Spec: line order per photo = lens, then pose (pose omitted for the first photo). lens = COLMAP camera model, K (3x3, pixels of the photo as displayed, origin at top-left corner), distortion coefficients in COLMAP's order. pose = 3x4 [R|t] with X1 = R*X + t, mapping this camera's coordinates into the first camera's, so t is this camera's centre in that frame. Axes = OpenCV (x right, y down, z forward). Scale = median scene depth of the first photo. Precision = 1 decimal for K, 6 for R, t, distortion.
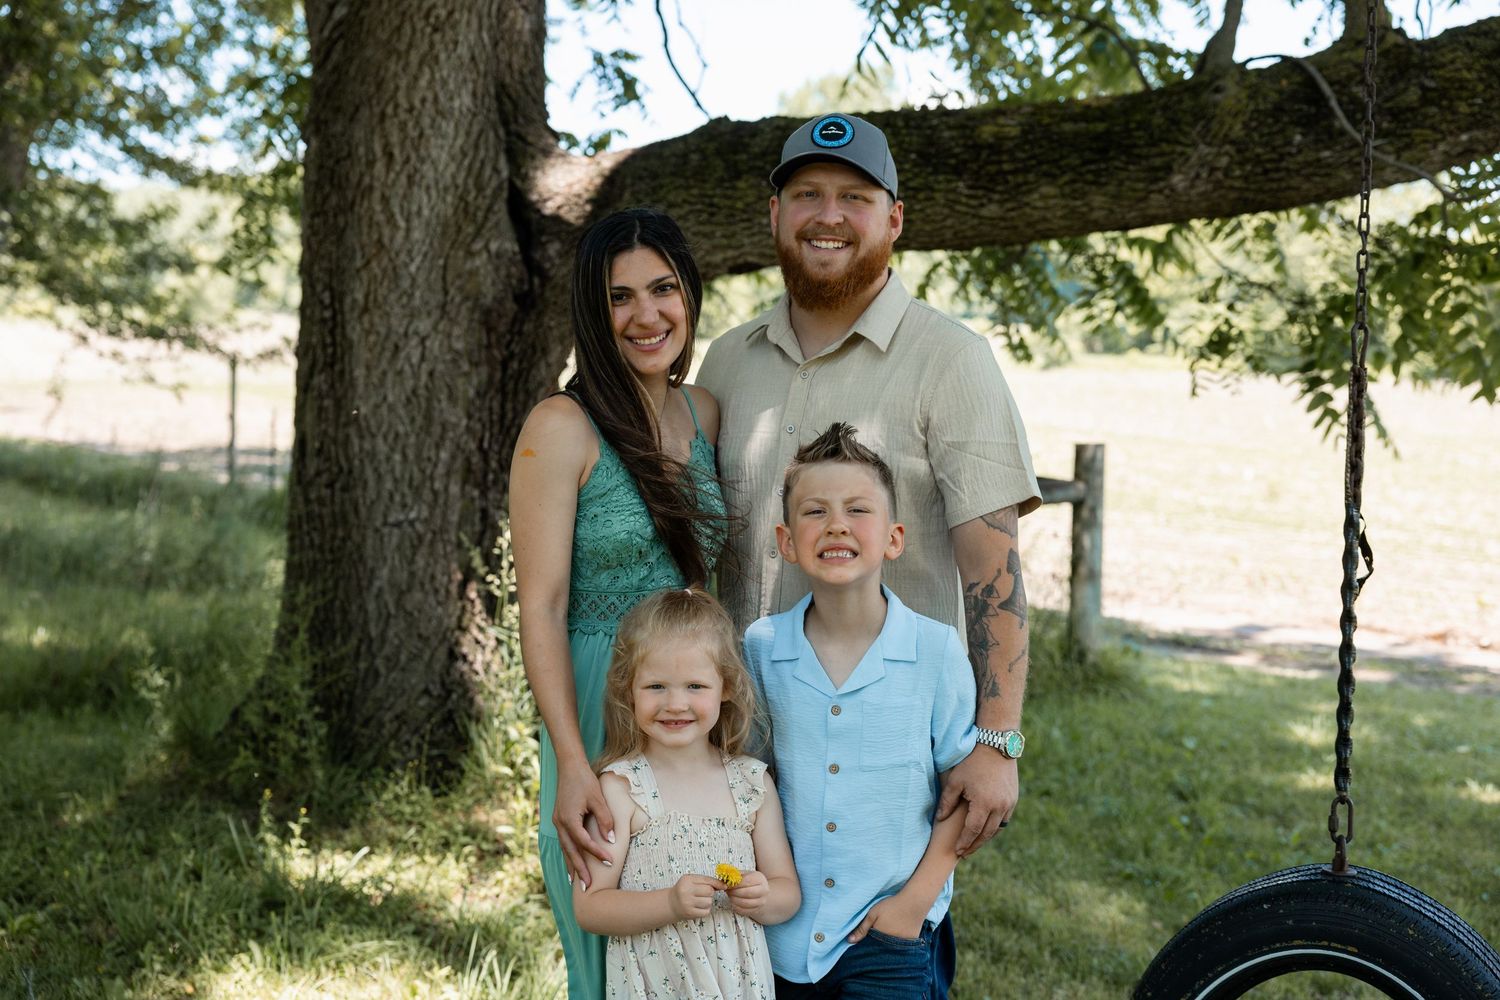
lens RADIAL K [[2100.2, 0, 748.2], [0, 2100.2, 535.0], [0, 0, 1]] dist [-0.003099, 0.000000]
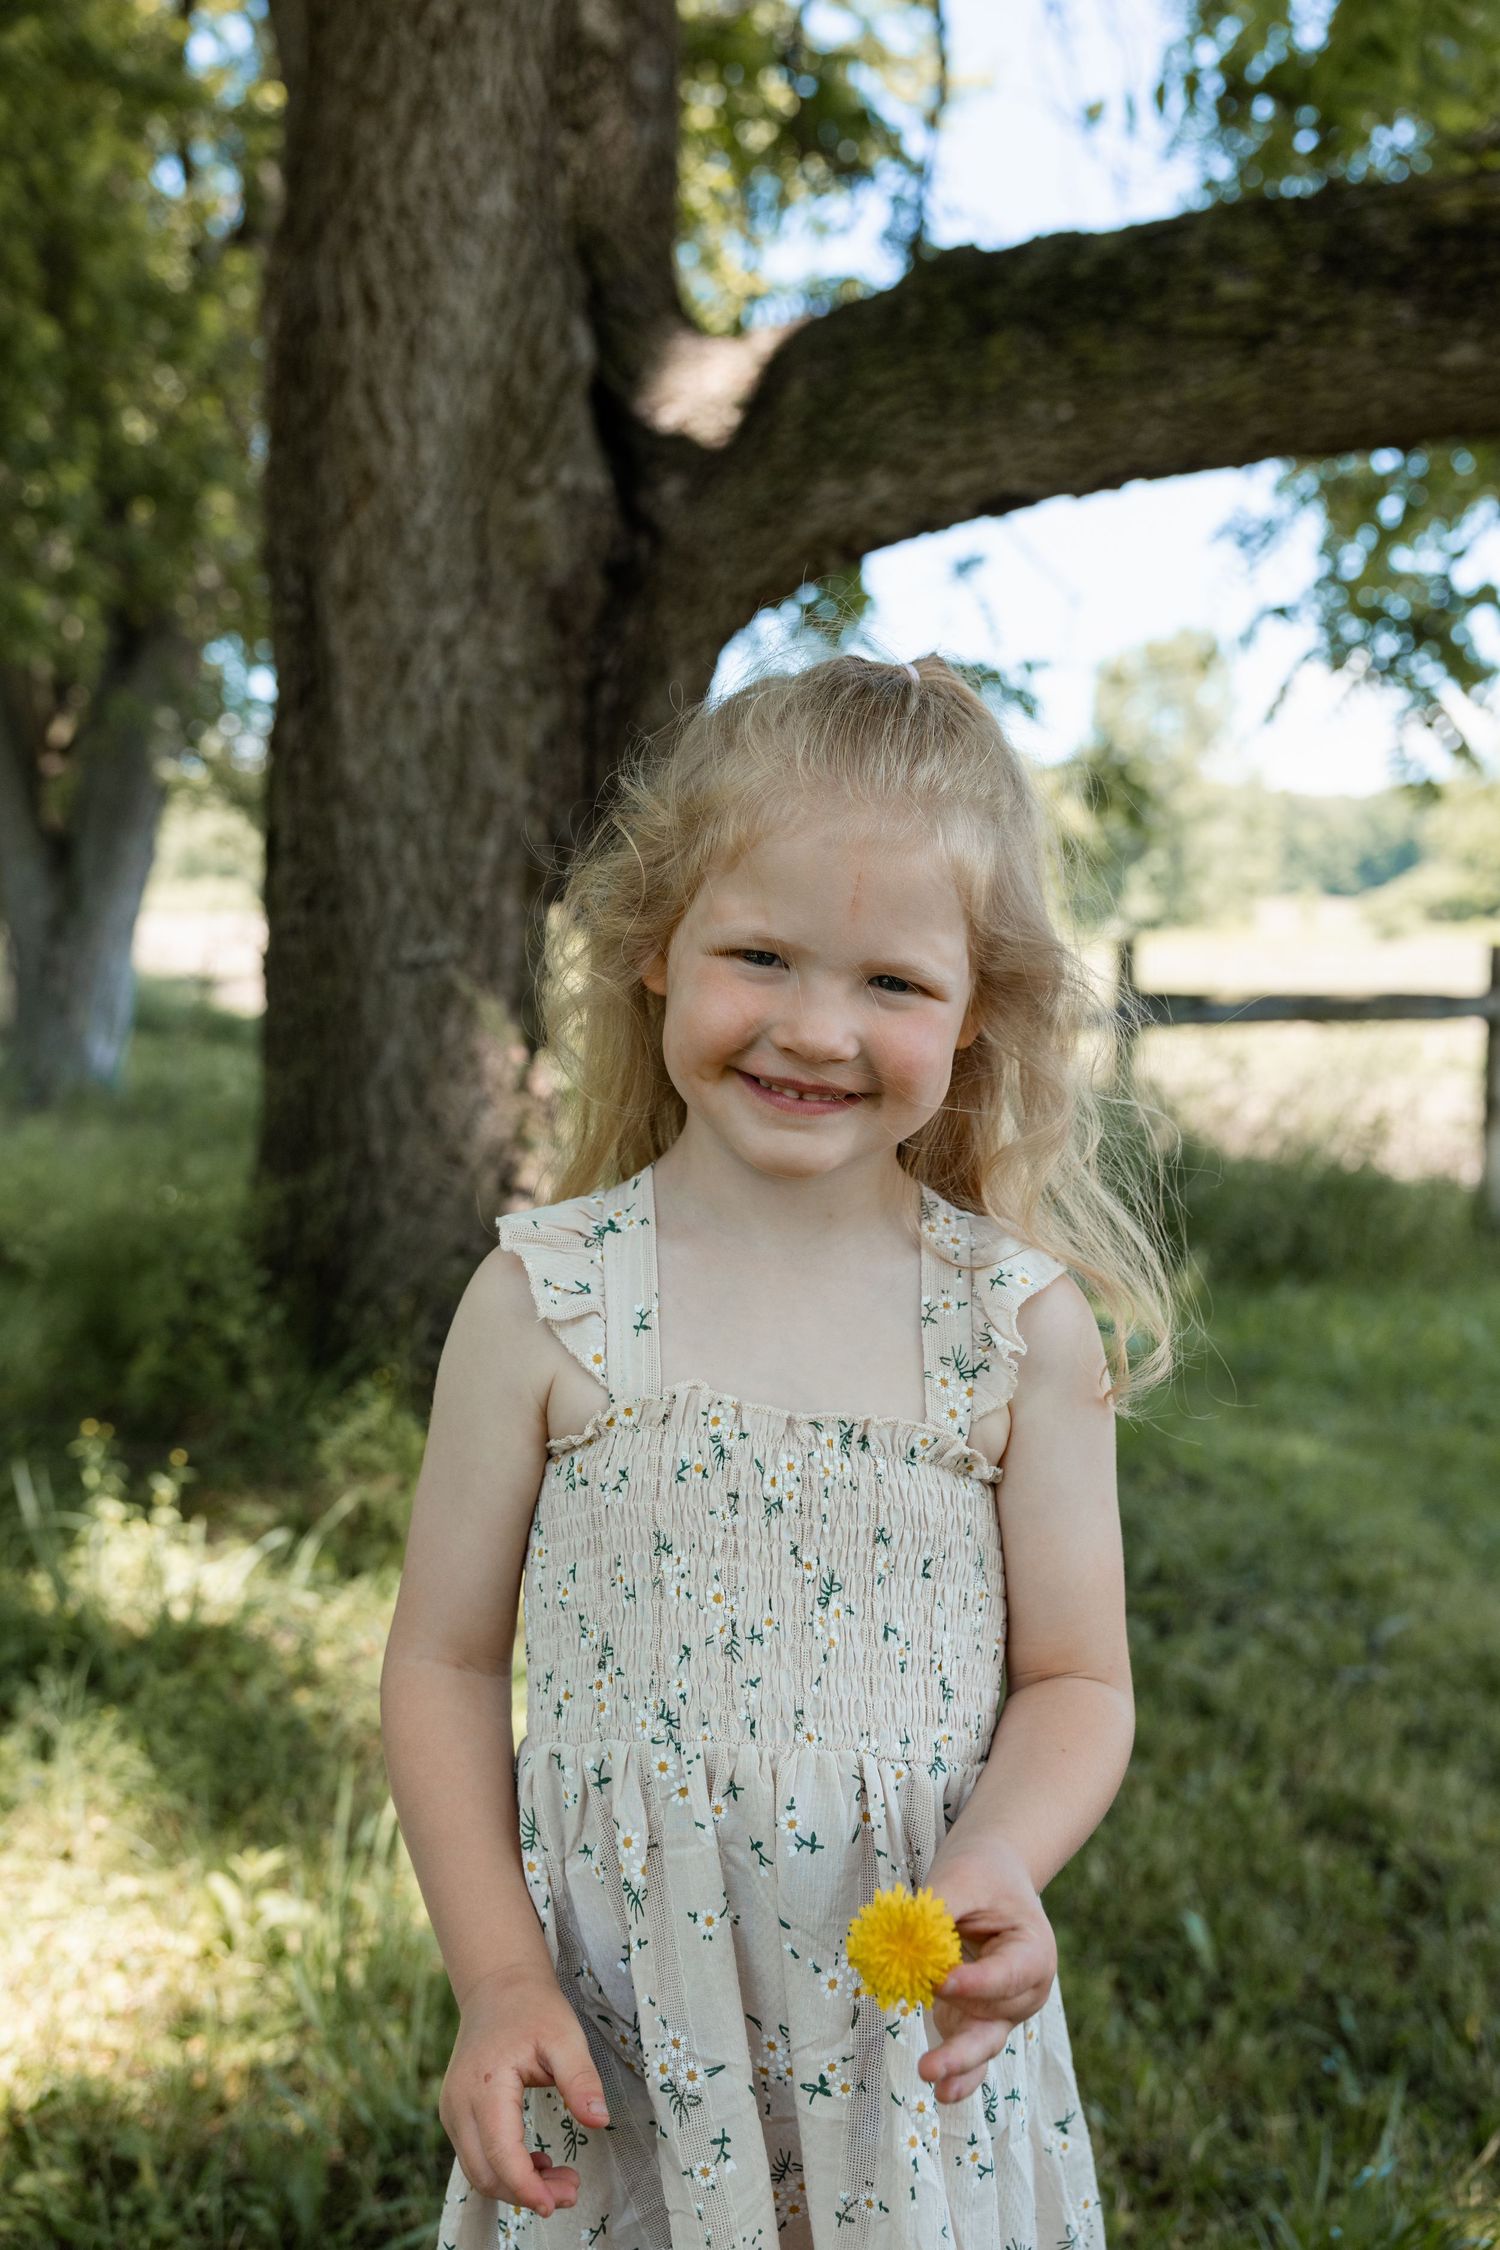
lens RADIAL K [[2234.6, 0, 754.4], [0, 2234.6, 1129.1], [0, 0, 1]] dist [0.023530, 0.000000]
pose [[0.991358, -0.002349, -0.131164, 0.011163], [0.002755, 0.999992, 0.002920, 0.041002], [0.131156, -0.003256, 0.991356, 0.405589]]
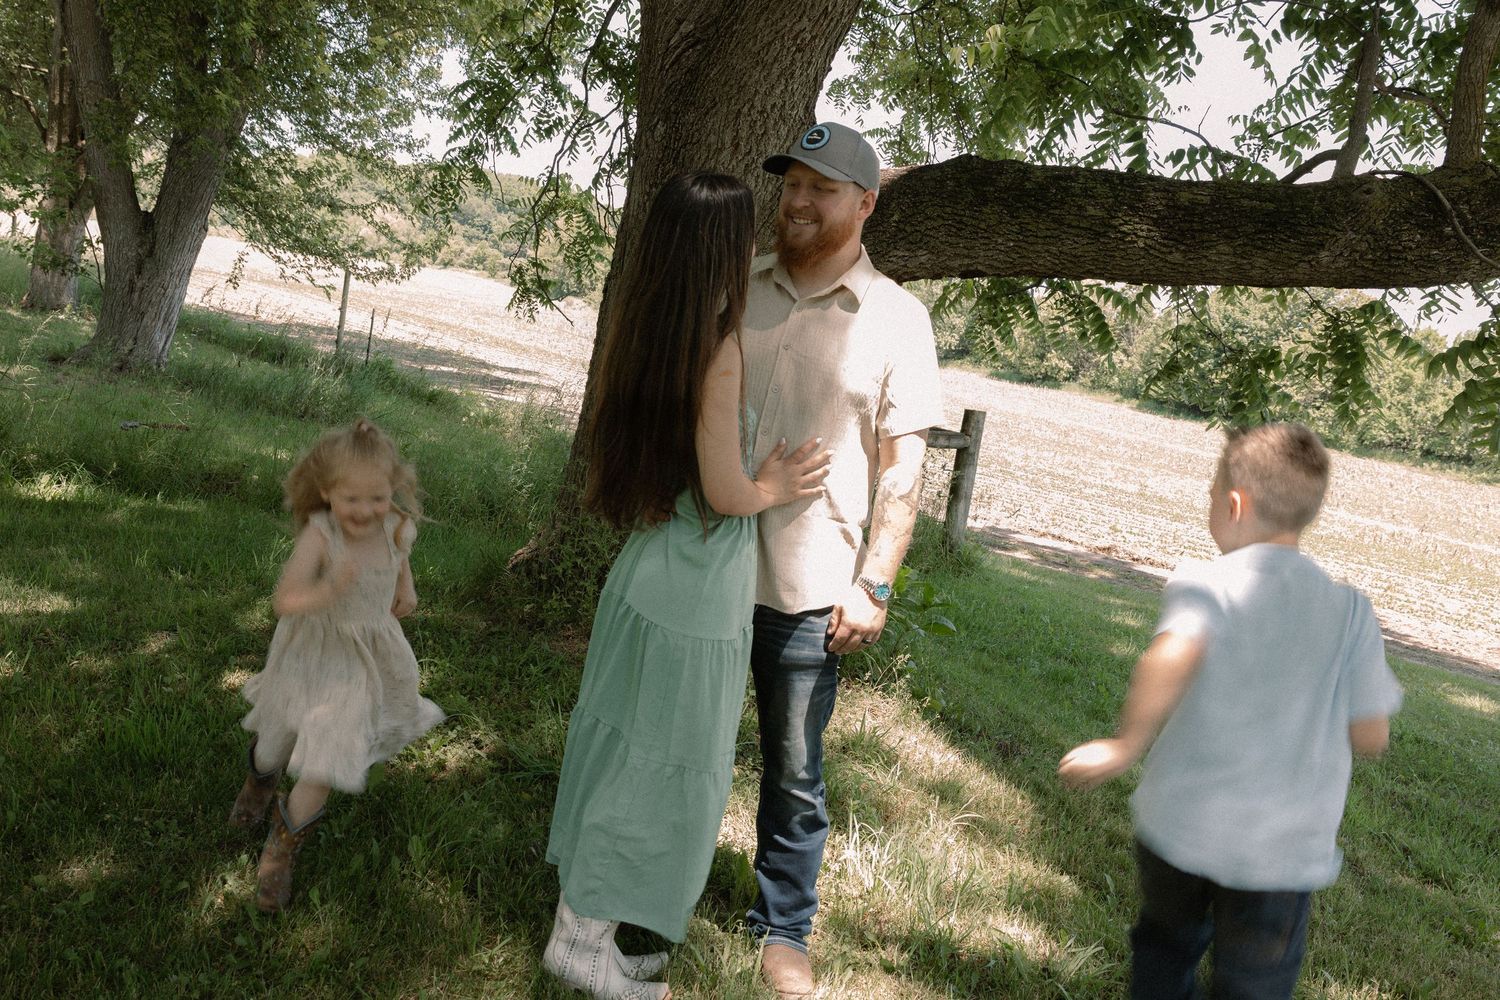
lens RADIAL K [[1237.5, 0, 704.1], [0, 1237.5, 500.3], [0, 0, 1]] dist [-0.023637, 0.004269]
pose [[0.986744, 0.117452, 0.111986, -0.244477], [-0.124433, 0.990560, 0.057510, -0.011374], [-0.104174, -0.070683, 0.992044, 0.253180]]
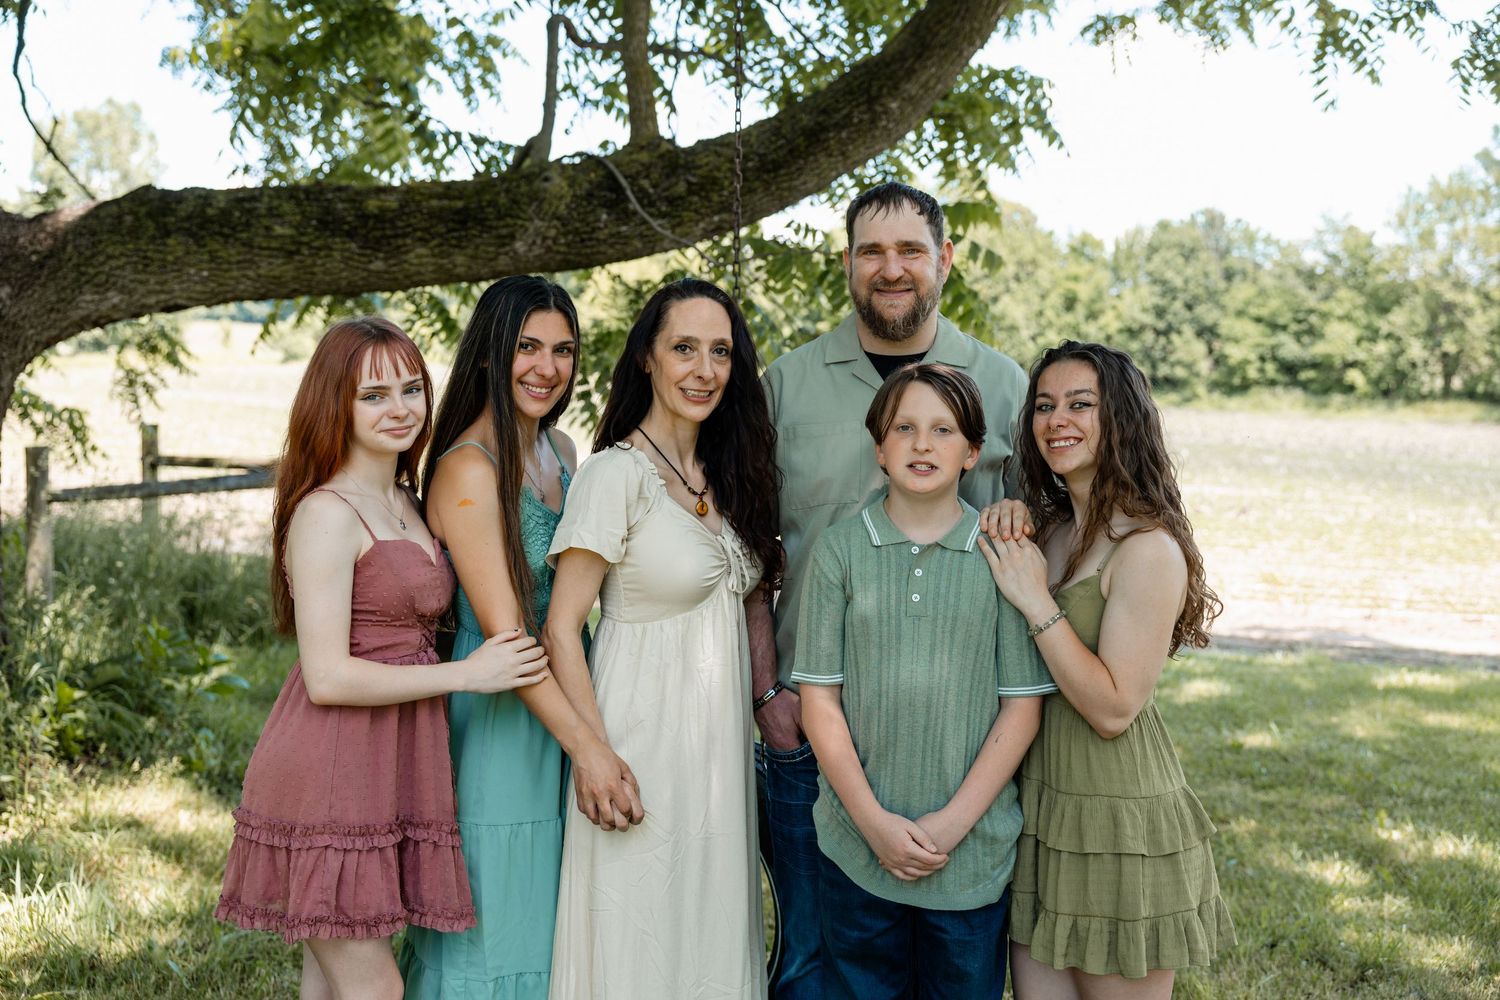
lens RADIAL K [[1798.5, 0, 747.3], [0, 1798.5, 505.2], [0, 0, 1]] dist [0.009451, 0.000000]
pose [[0.919563, -0.040329, 0.390869, -0.114137], [0.041324, 0.999129, 0.005868, -0.004038], [-0.390765, 0.010757, 0.920428, -0.109185]]
